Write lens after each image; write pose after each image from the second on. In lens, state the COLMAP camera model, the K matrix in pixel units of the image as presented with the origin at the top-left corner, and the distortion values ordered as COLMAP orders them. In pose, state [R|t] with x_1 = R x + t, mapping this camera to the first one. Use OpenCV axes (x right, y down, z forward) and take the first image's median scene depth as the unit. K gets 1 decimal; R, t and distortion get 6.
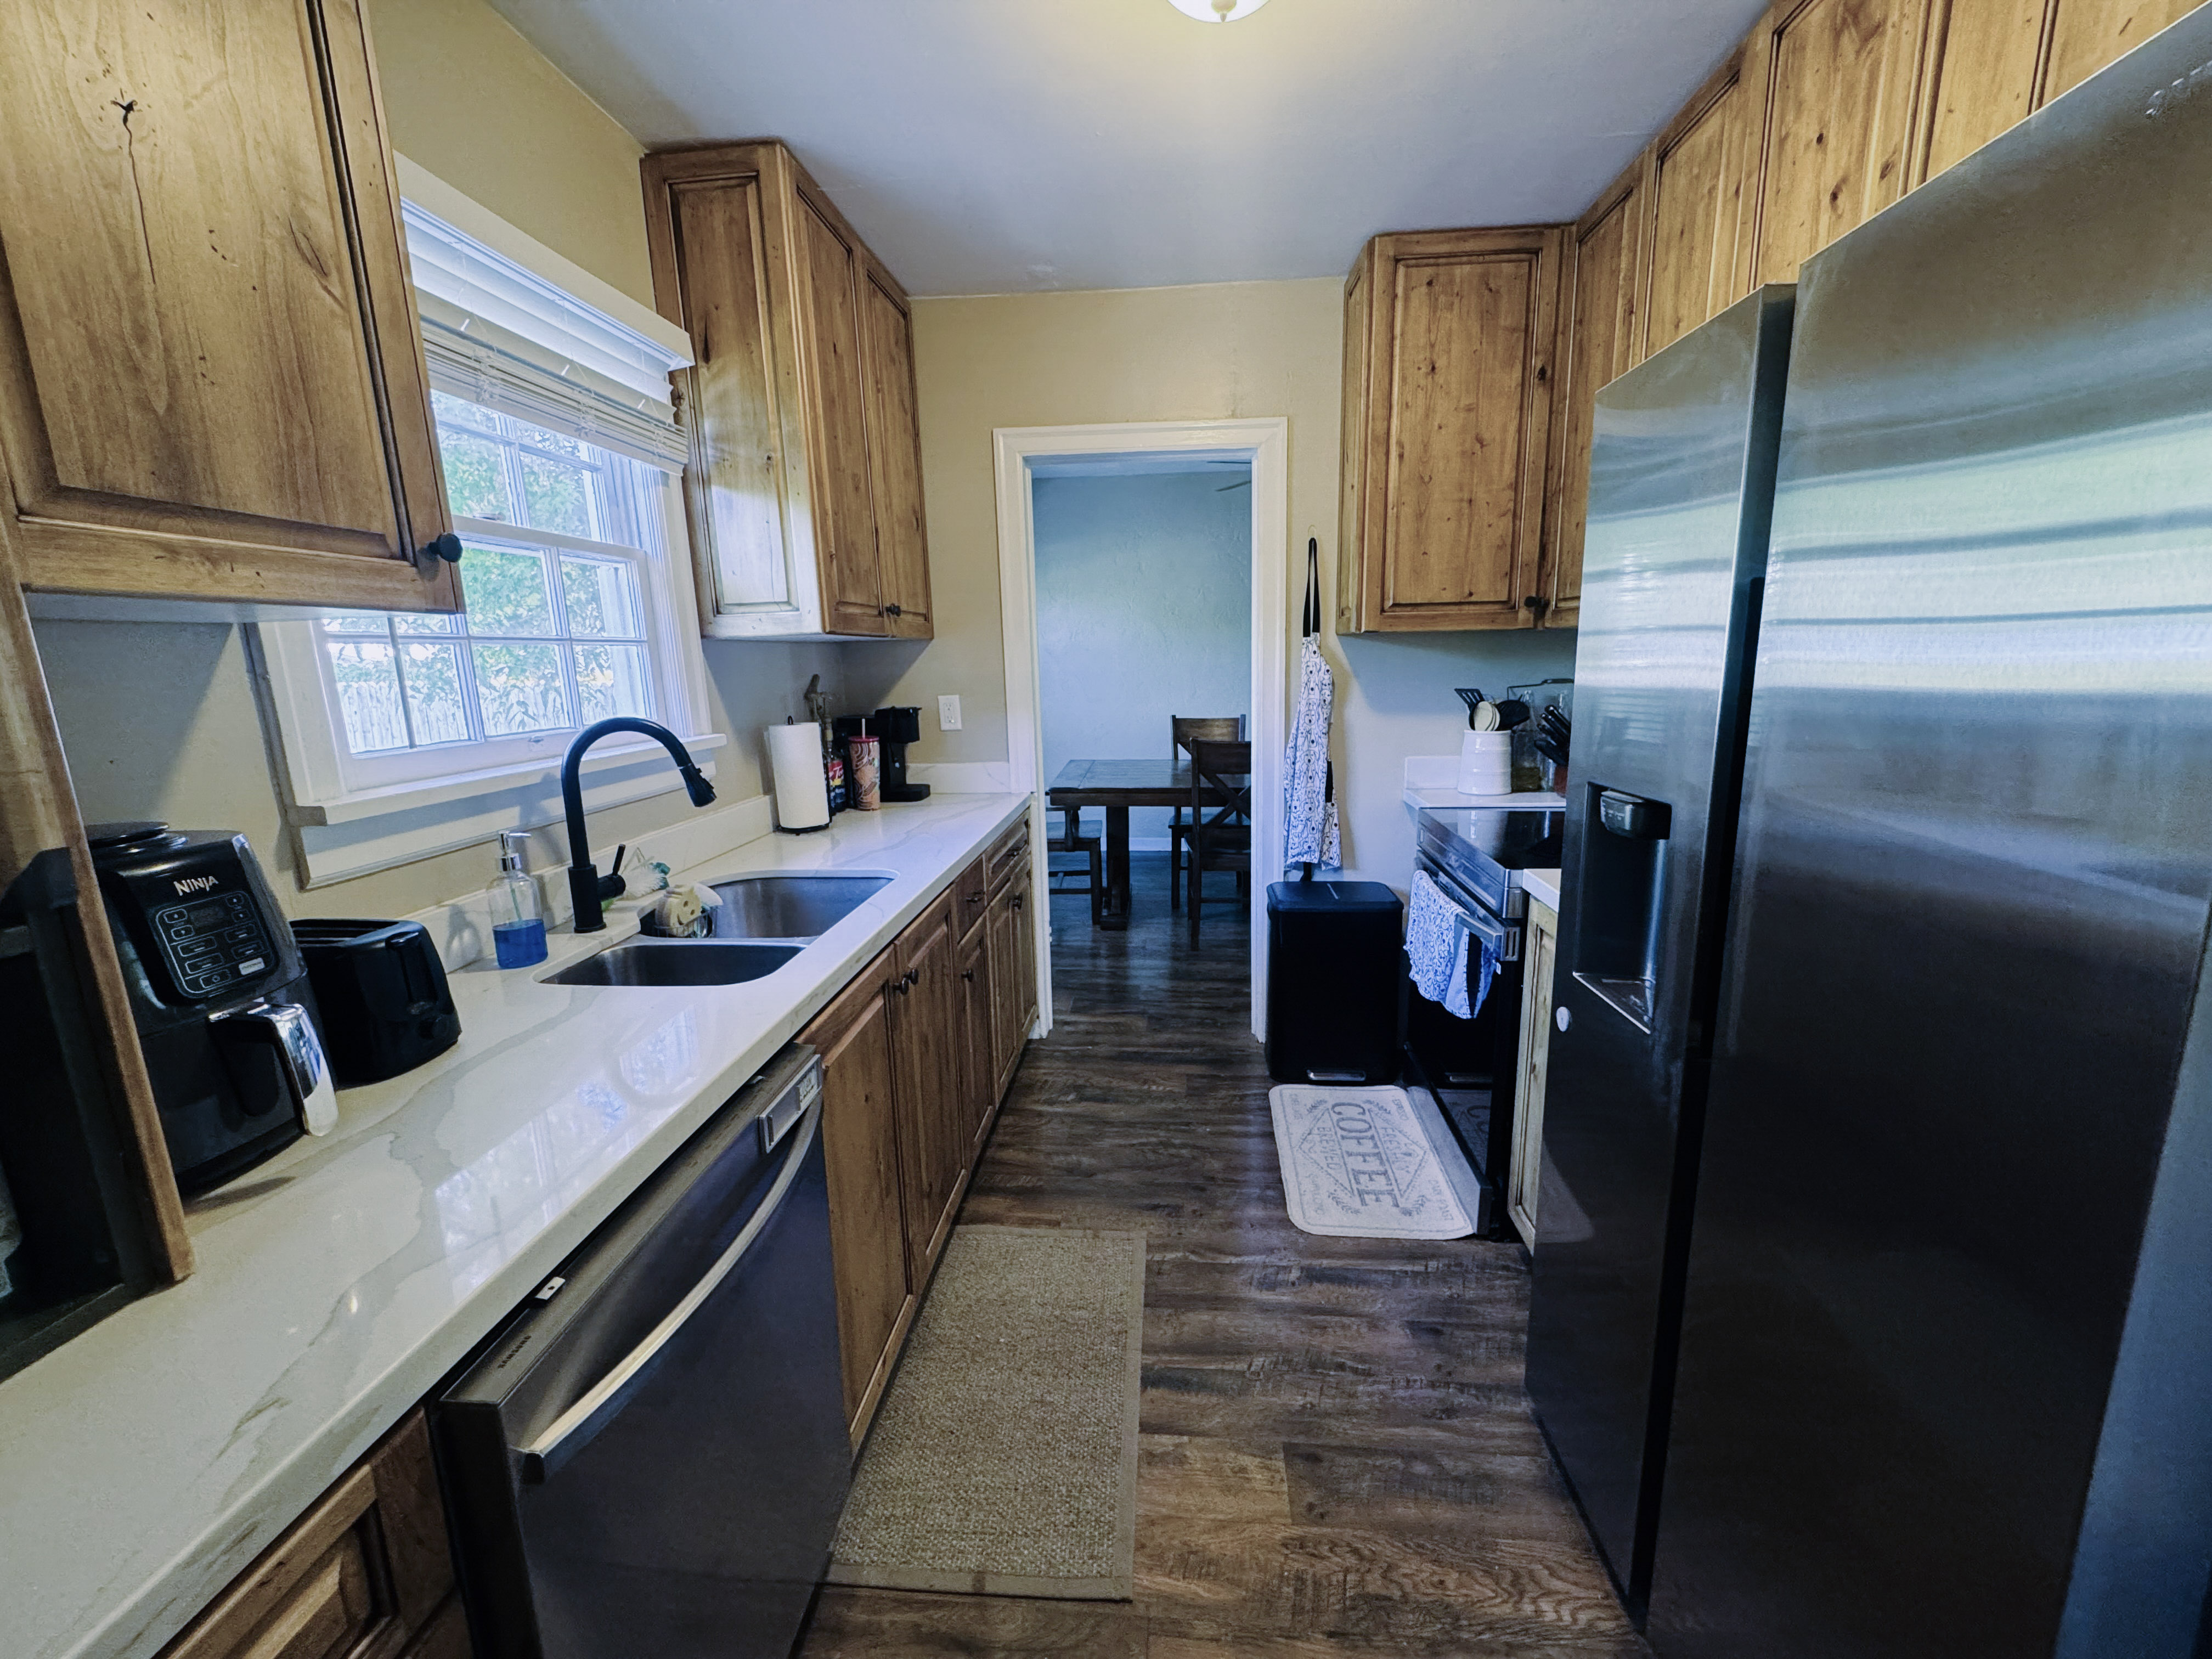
lens RADIAL K [[872.1, 0, 1106.0], [0, 872.1, 829.5], [0, 0, 1]] dist [-0.001869, 0.000000]
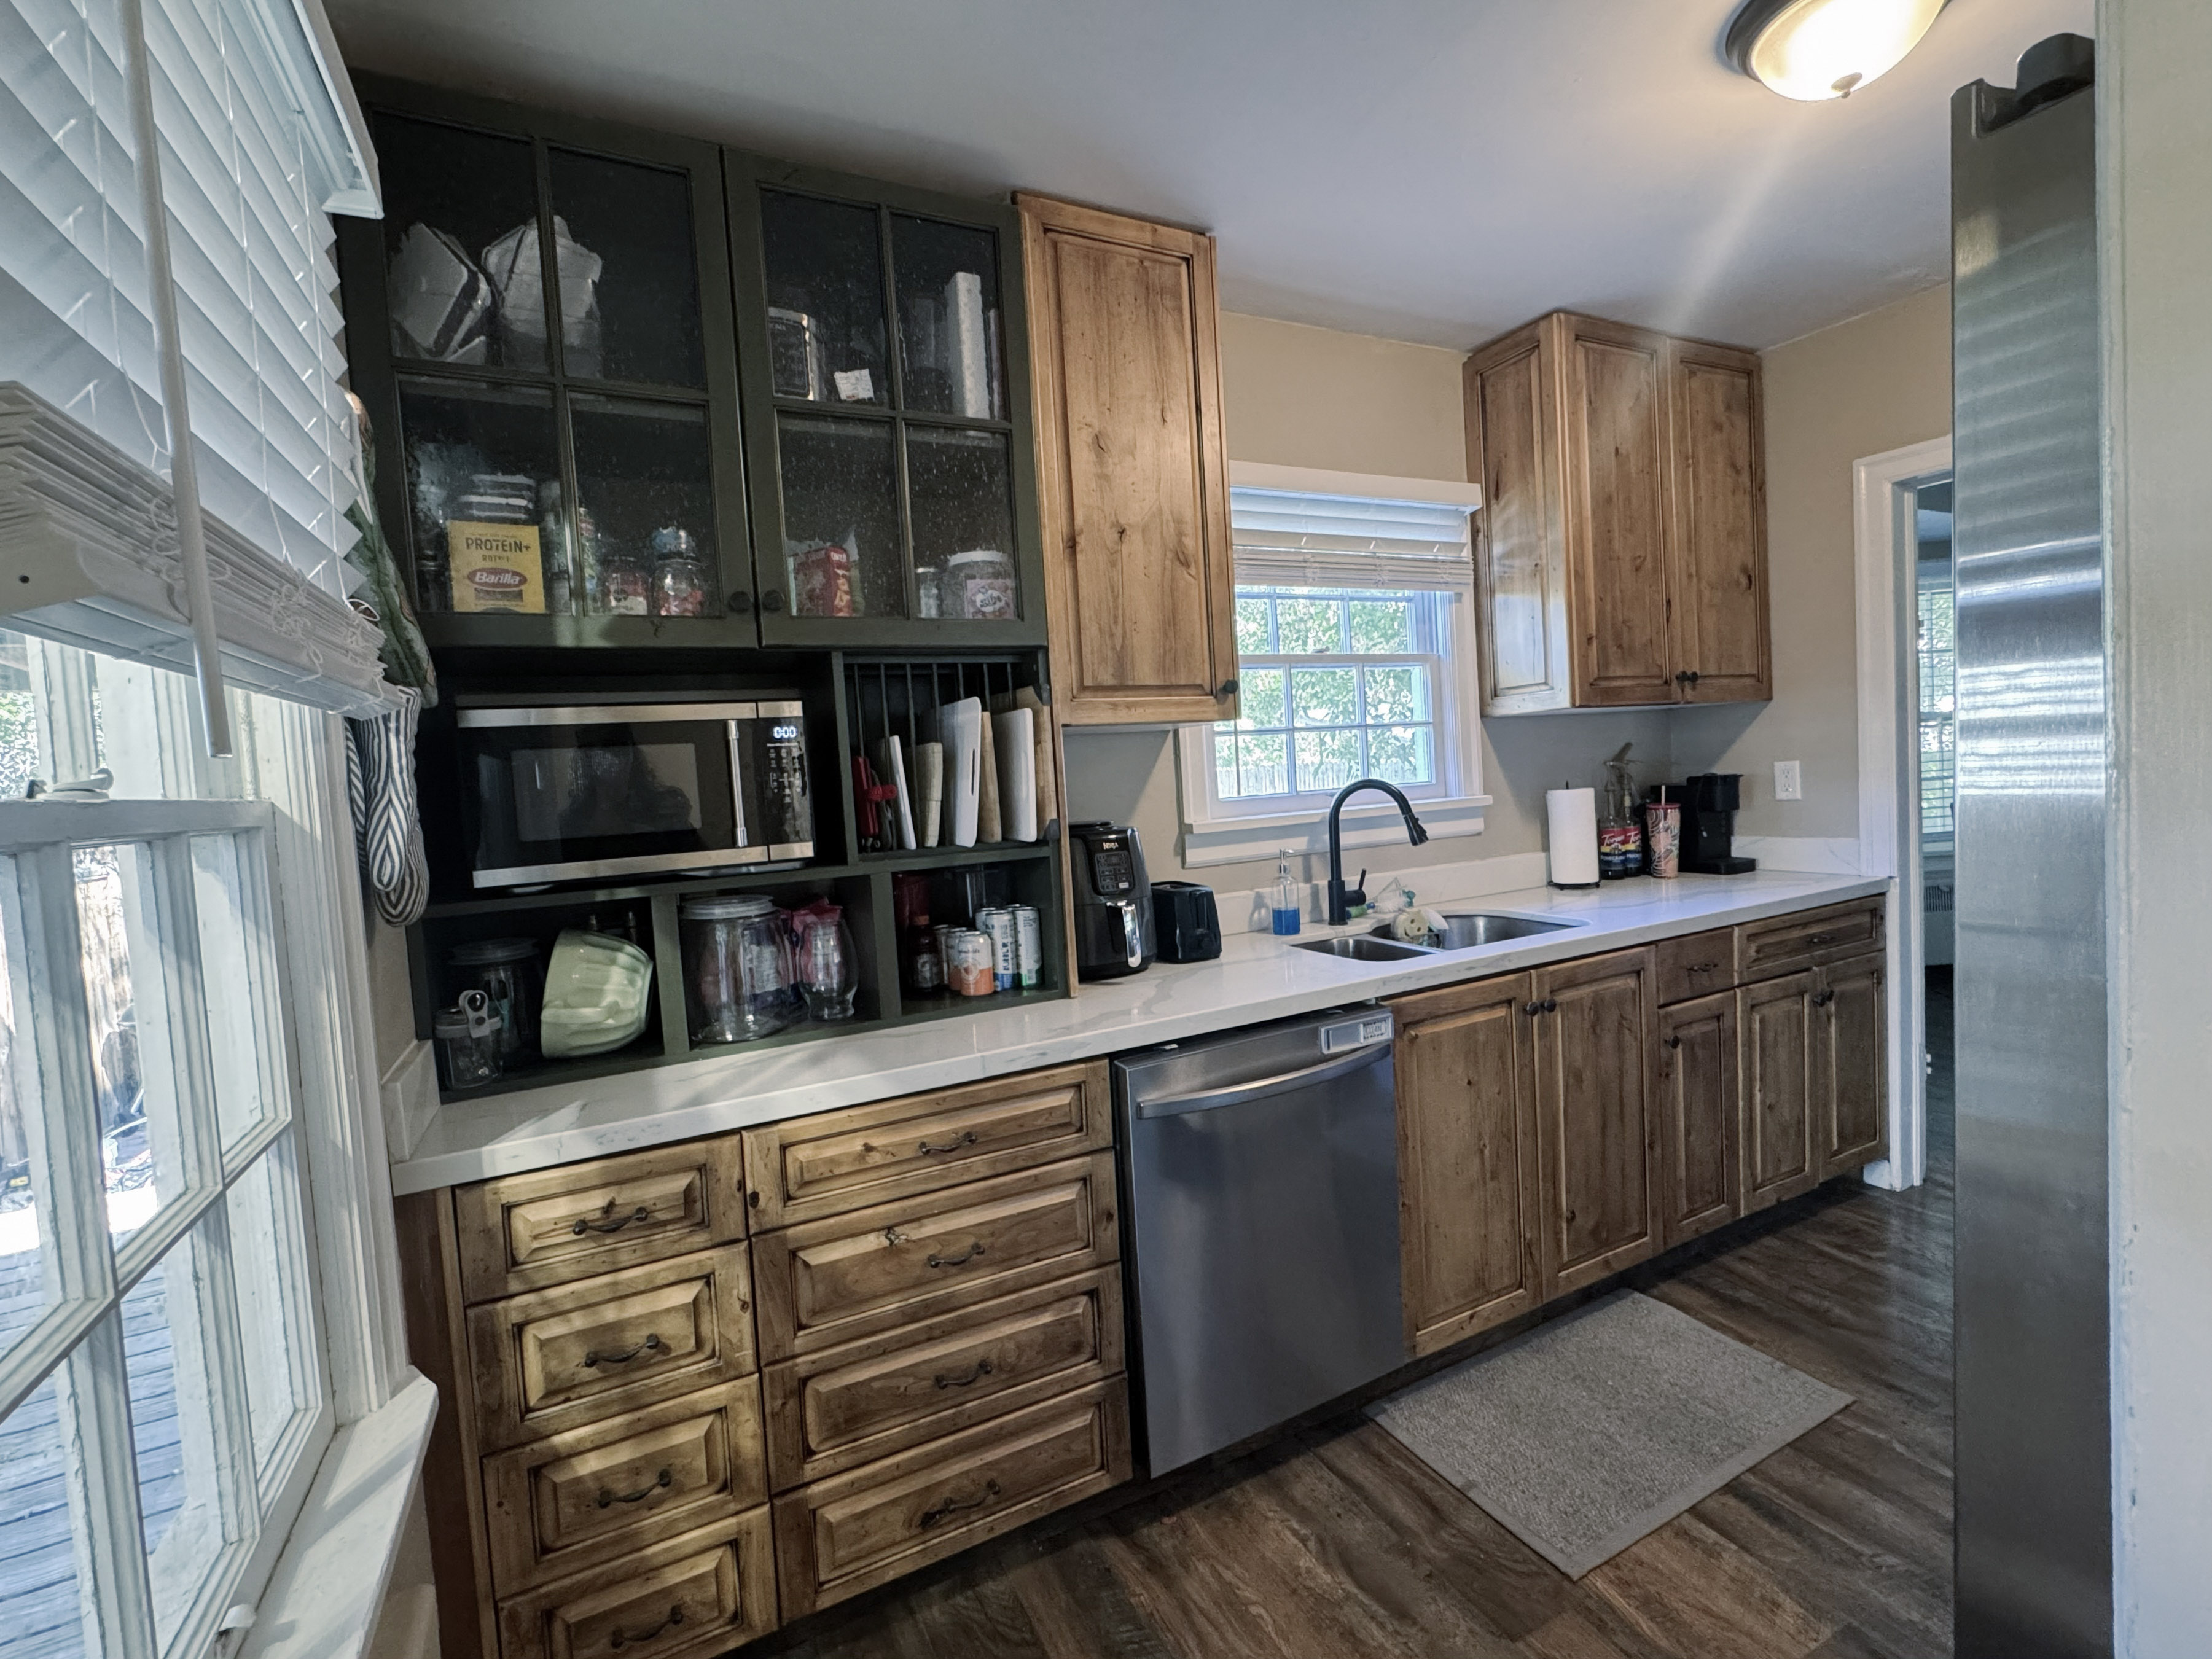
lens RADIAL K [[872.0, 0, 1106.0], [0, 872.0, 829.5], [0, 0, 1]] dist [-0.001869, 0.000000]
pose [[0.545068, 0.050443, -0.836873, 0.335466], [-0.117604, 0.992919, -0.016749, 0.022662], [0.830102, 0.107549, 0.547141, -0.107812]]
